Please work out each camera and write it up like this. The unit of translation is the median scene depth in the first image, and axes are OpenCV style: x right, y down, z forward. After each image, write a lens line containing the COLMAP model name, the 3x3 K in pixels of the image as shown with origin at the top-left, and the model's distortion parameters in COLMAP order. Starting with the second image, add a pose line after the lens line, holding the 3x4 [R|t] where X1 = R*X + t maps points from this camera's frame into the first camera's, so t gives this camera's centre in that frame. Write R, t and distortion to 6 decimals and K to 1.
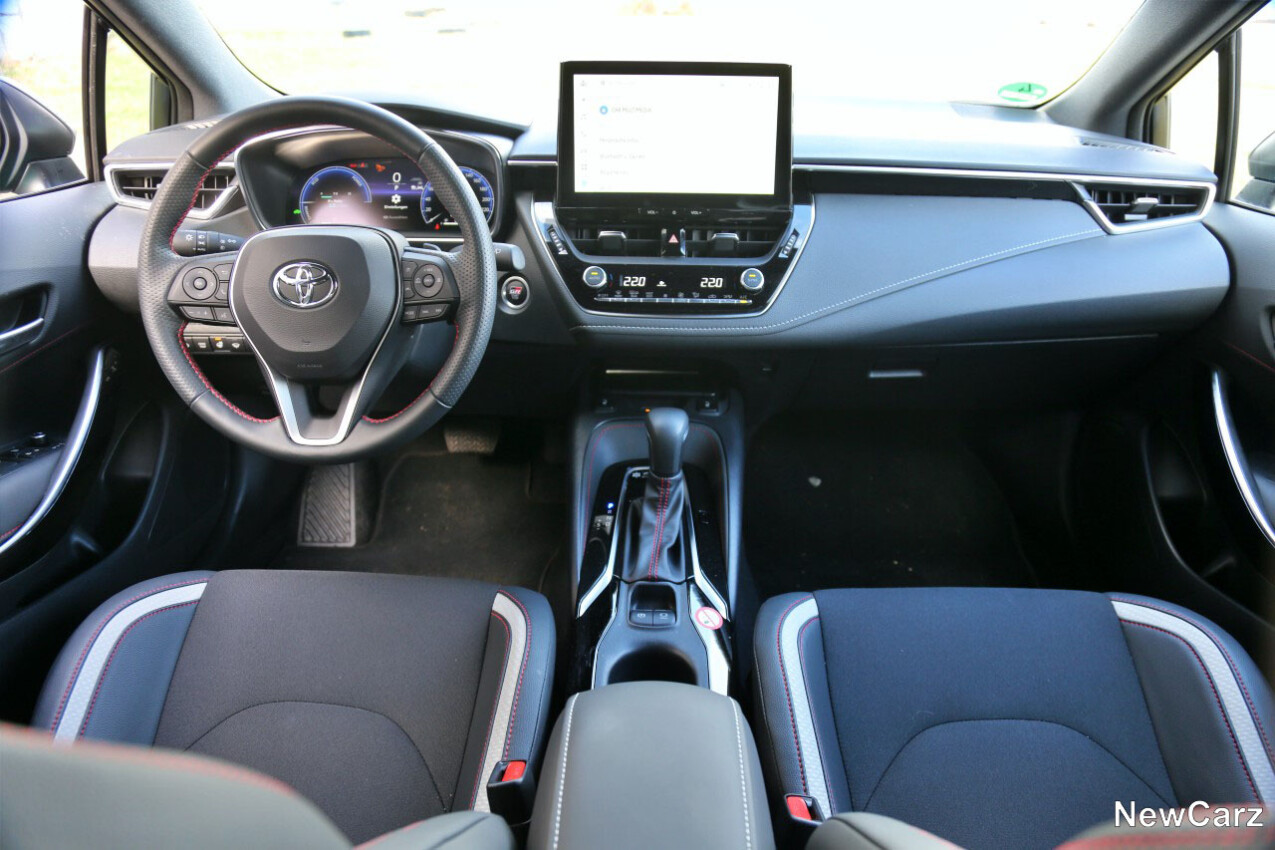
lens RADIAL K [[982.9, 0, 646.6], [0, 982.9, 435.6], [0, 0, 1]] dist [-0.088810, 0.064006]
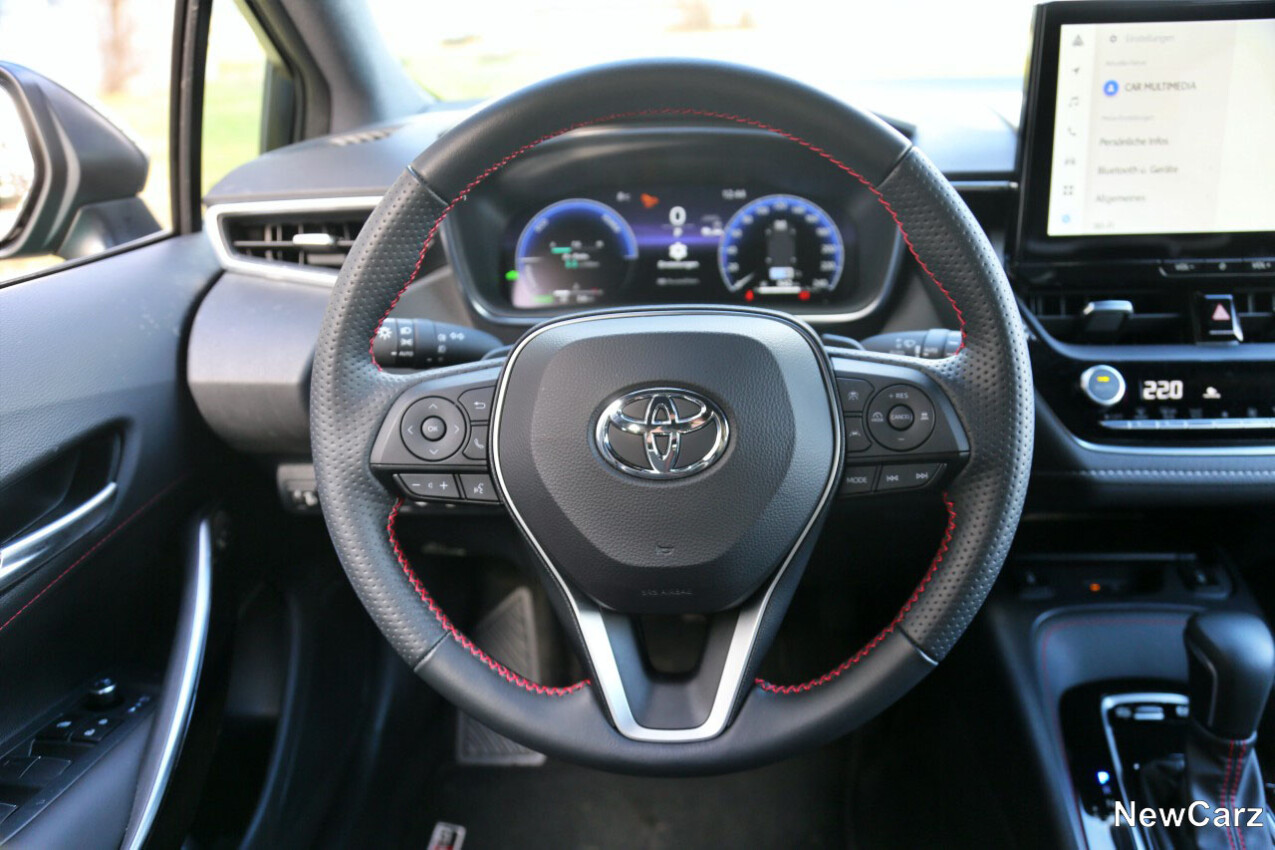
lens RADIAL K [[1025.4, 0, 628.0], [0, 1025.4, 425.4], [0, 0, 1]] dist [-0.056375, 0.028391]
pose [[0.998999, -0.024511, -0.037427, -0.298785], [0.022449, 0.998259, -0.054553, -0.111973], [0.038699, 0.053658, 0.997809, 0.409278]]
